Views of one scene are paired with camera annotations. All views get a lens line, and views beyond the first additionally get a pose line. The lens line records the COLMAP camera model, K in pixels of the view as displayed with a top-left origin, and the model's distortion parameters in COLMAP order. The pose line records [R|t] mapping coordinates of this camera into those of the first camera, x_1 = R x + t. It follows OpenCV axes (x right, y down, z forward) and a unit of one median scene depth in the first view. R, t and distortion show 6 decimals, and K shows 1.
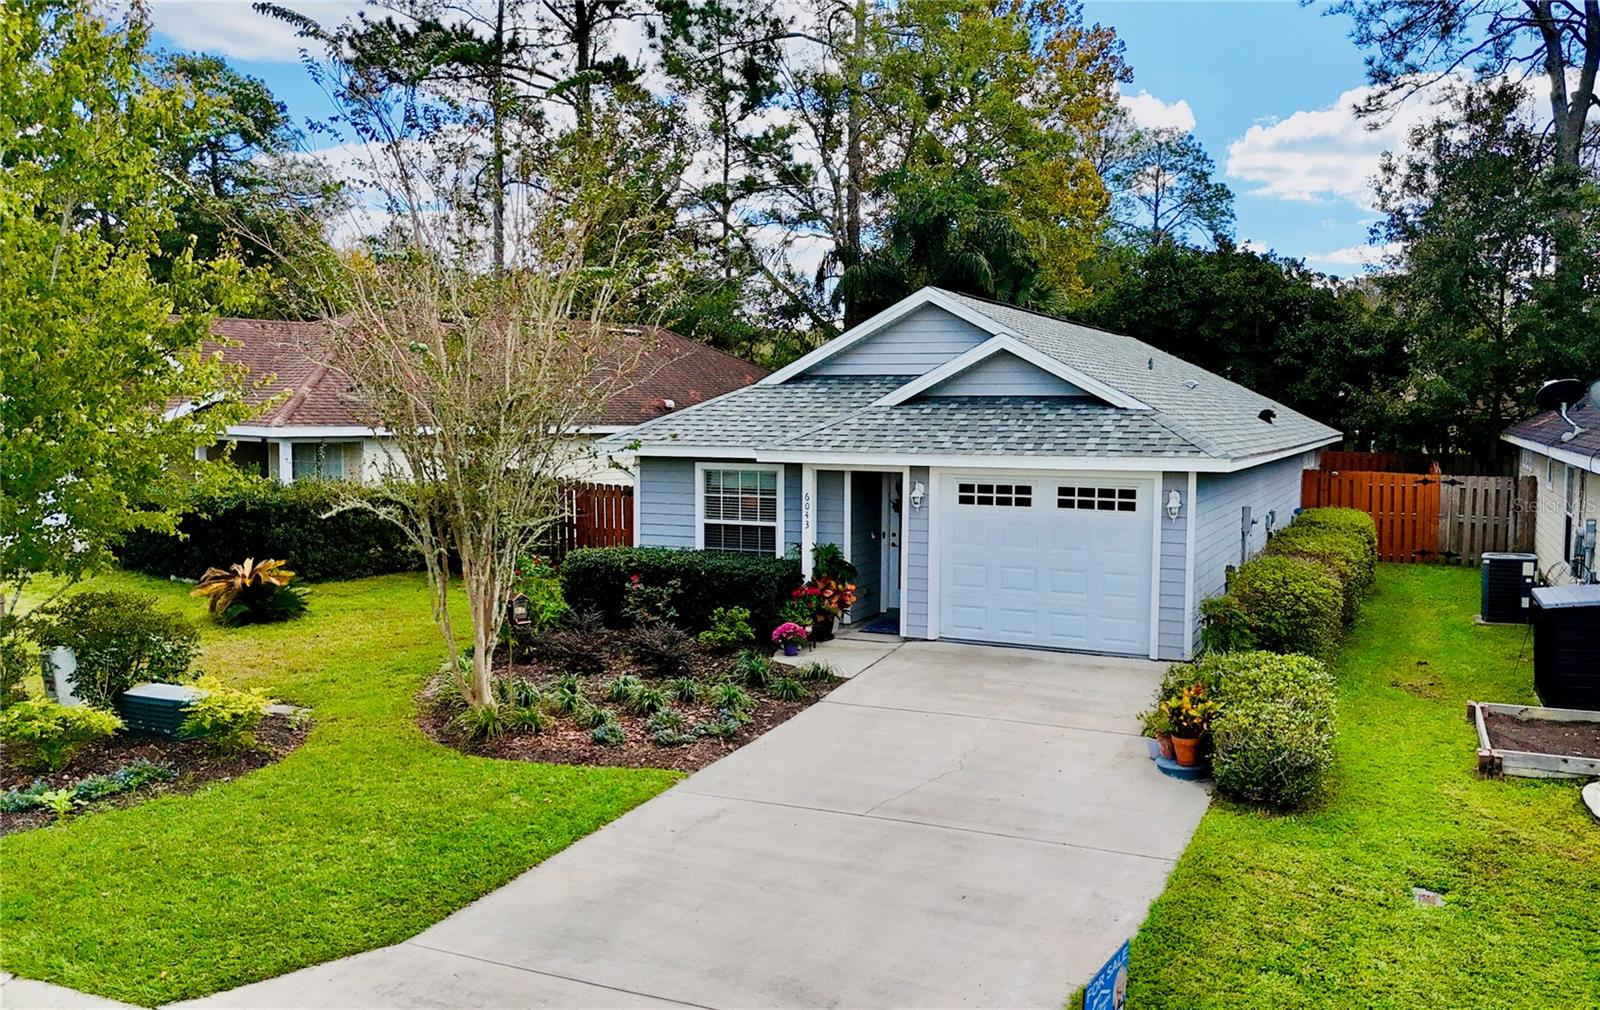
lens RADIAL K [[1118.4, 0, 800.4], [0, 1118.4, 504.5], [0, 0, 1]] dist [-0.003091, -0.000485]
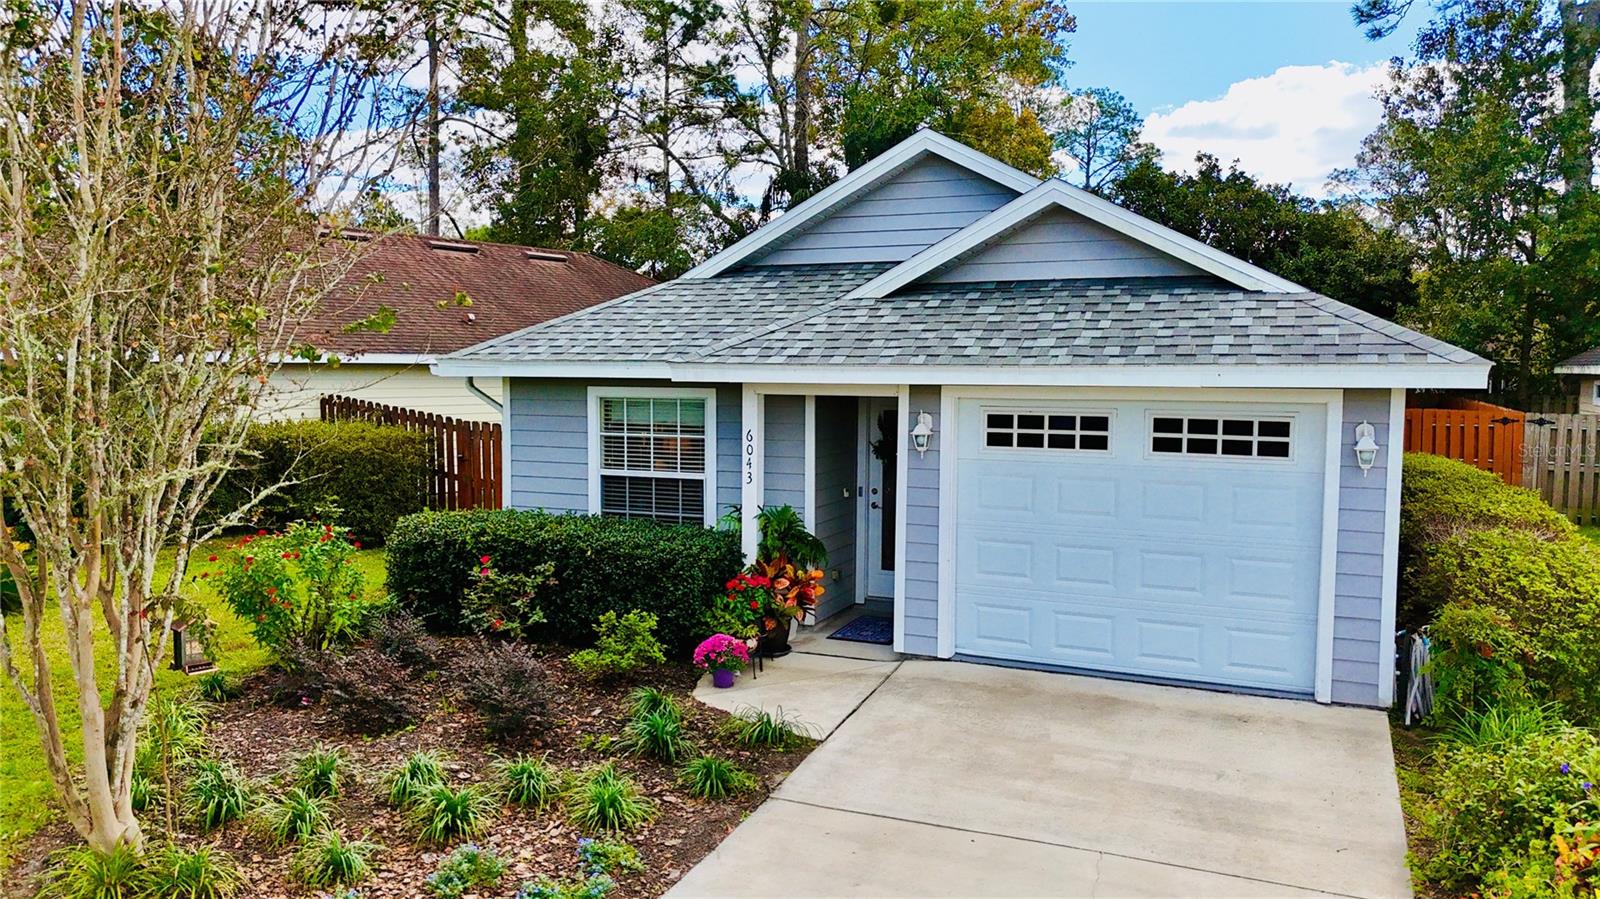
lens RADIAL K [[1084.7, 0, 796.5], [0, 1084.7, 453.8], [0, 0, 1]] dist [0.000316, -0.000421]
pose [[0.998936, -0.000957, 0.046109, 0.004238], [0.000849, 0.999997, 0.002367, 0.002288], [-0.046111, -0.002325, 0.998934, 0.361960]]
